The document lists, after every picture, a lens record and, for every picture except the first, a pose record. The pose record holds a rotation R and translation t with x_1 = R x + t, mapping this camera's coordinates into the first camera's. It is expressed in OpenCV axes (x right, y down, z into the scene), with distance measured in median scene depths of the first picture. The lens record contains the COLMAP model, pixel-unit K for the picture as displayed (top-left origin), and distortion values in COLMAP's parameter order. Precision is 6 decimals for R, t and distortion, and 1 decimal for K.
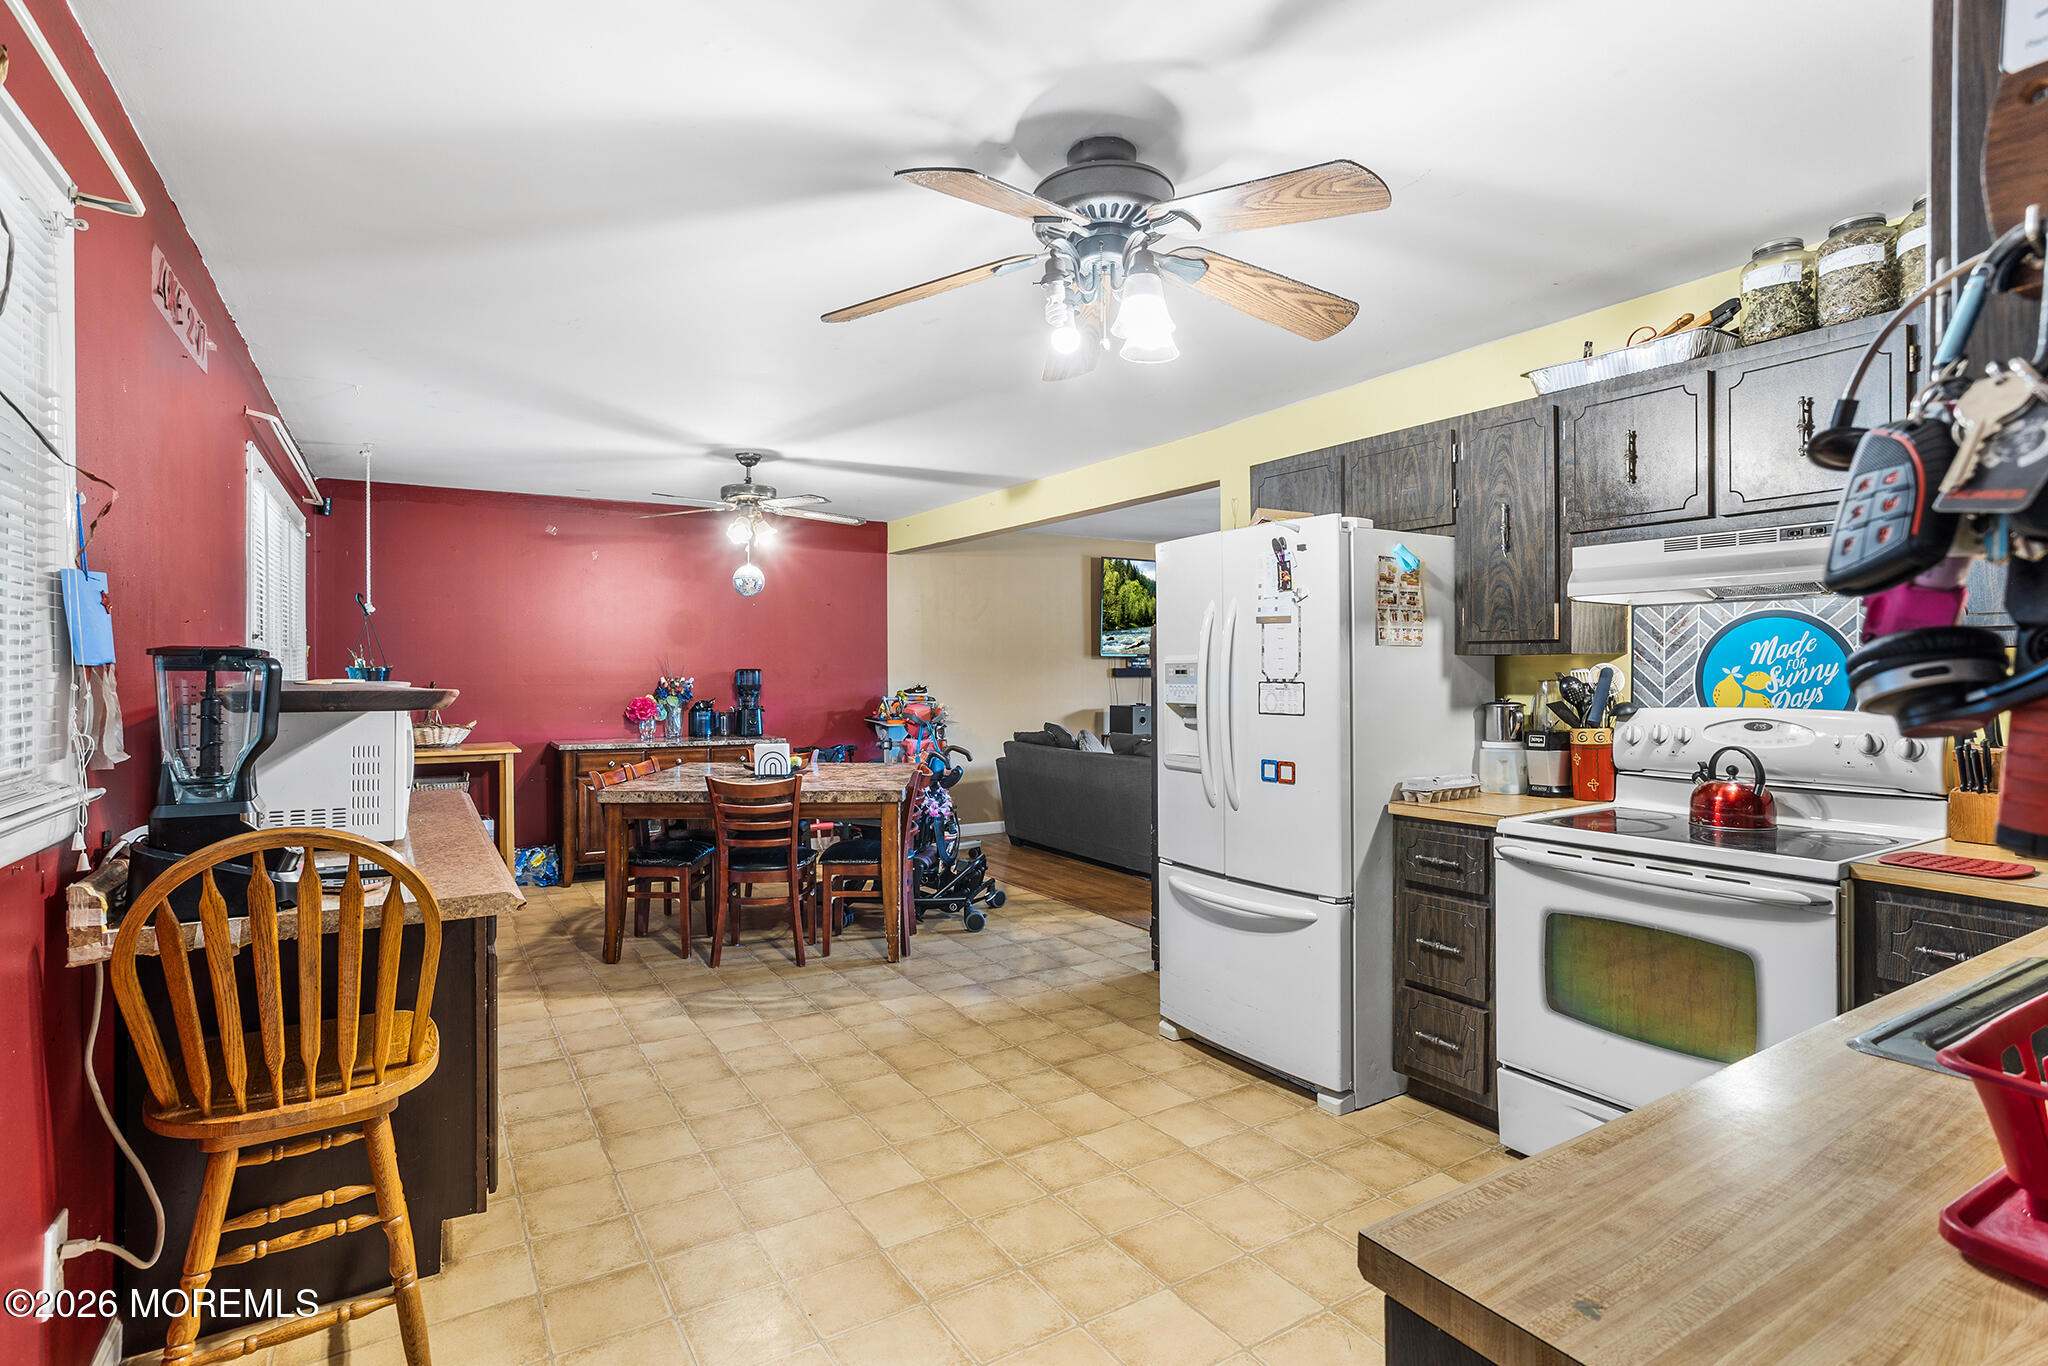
lens RADIAL K [[958.1, 0, 959.2], [0, 958.1, 676.5], [0, 0, 1]] dist [-0.000344, 0.000210]
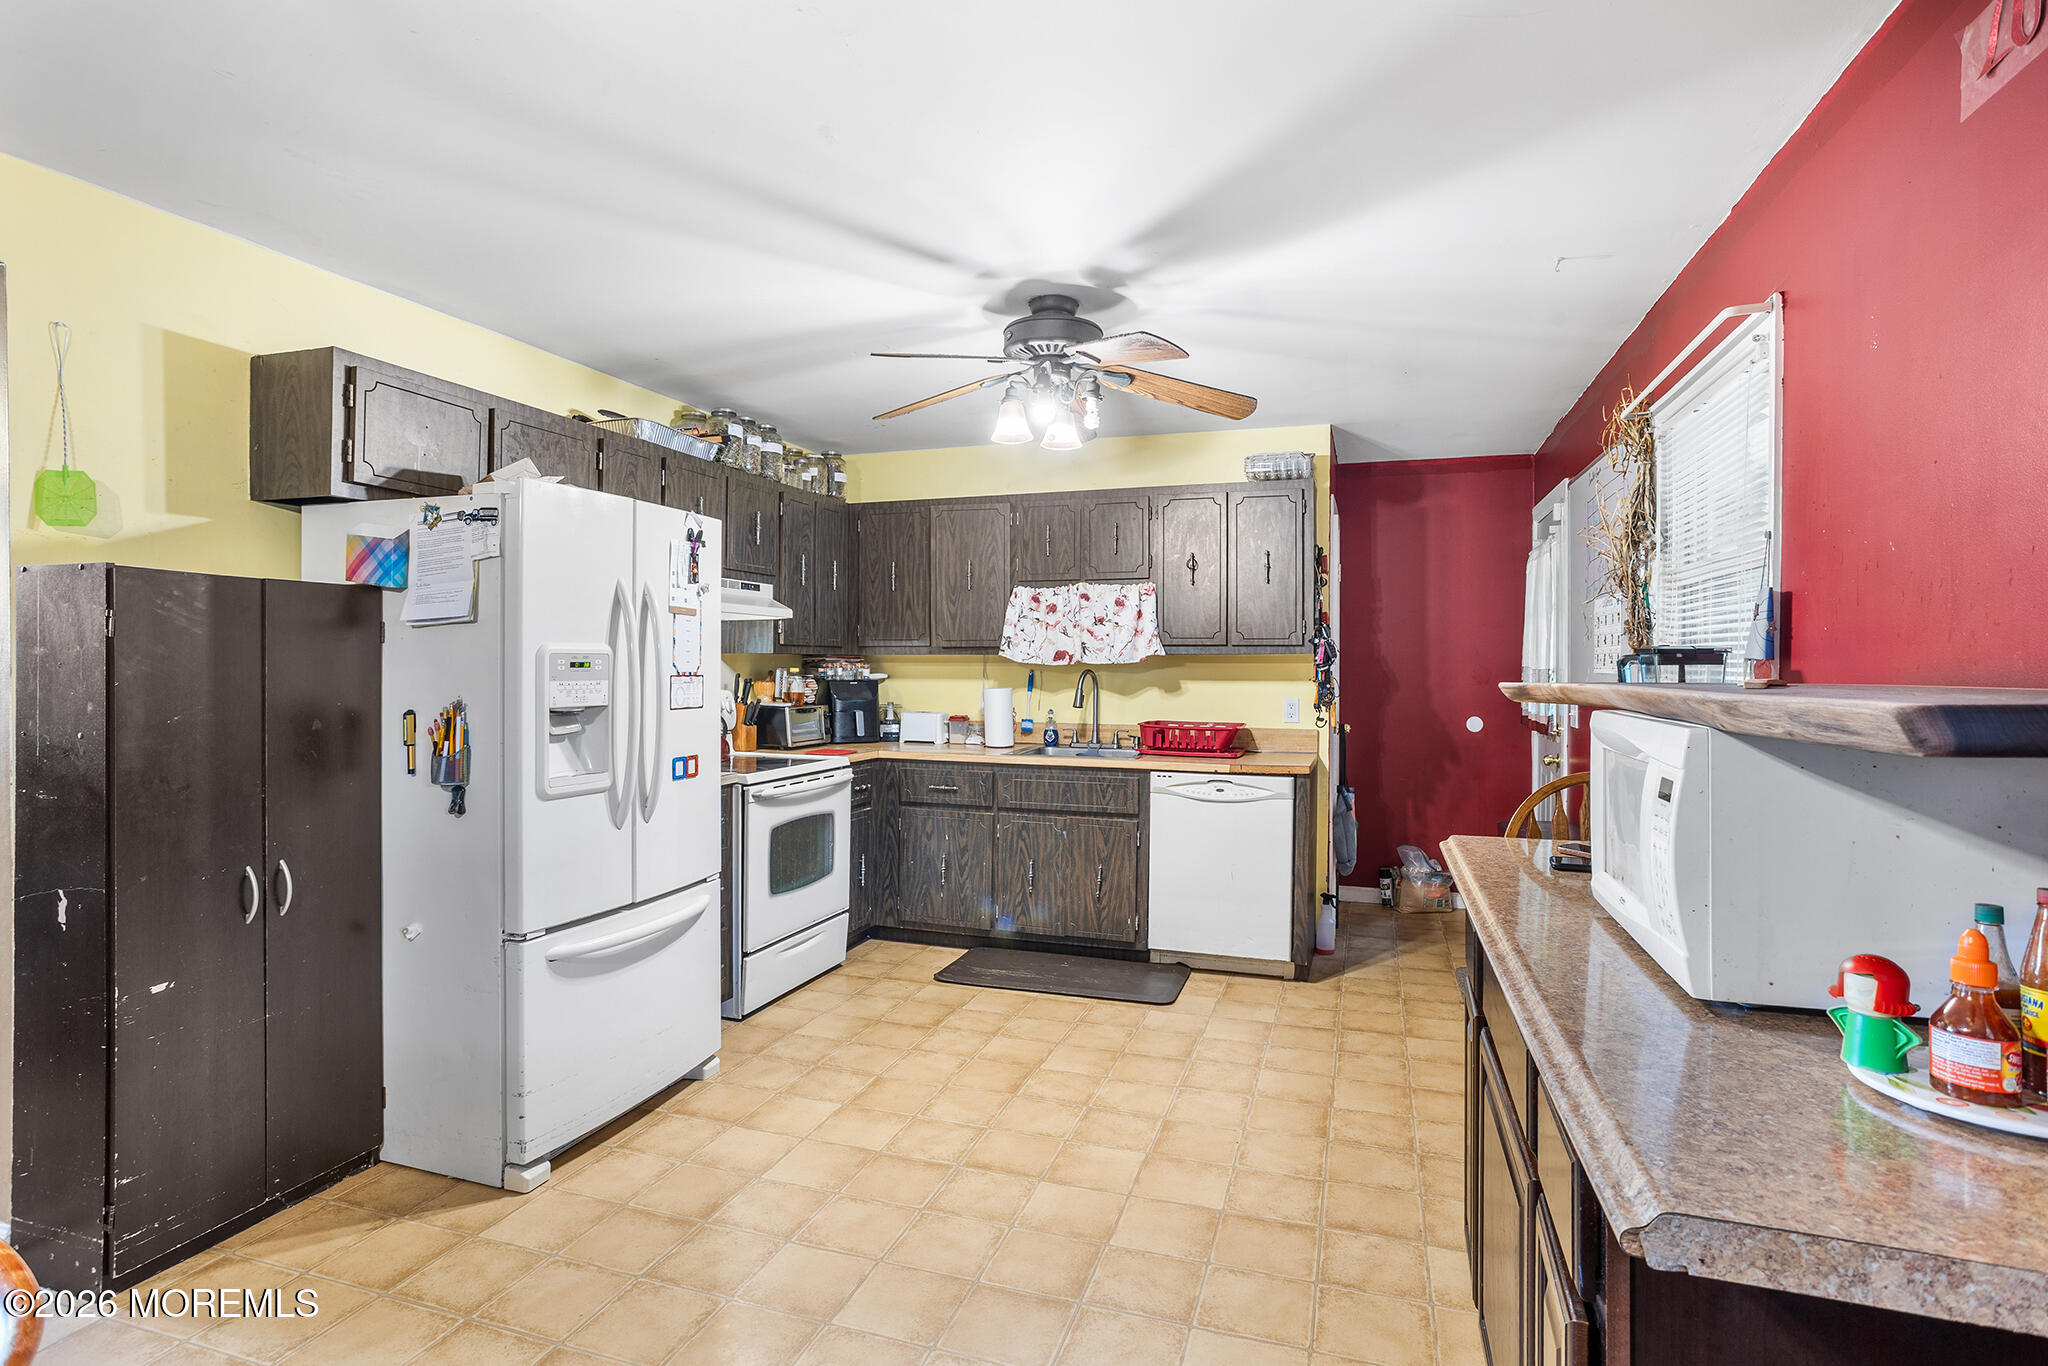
lens RADIAL K [[1008.6, 0, 1057.6], [0, 1008.6, 676.1], [0, 0, 1]] dist [-0.000494, 0.000229]
pose [[-0.674861, -0.005895, 0.737921, -0.681185], [0.002985, 0.999938, 0.010718, -0.003453], [-0.737939, 0.009436, -0.674802, 1.419182]]
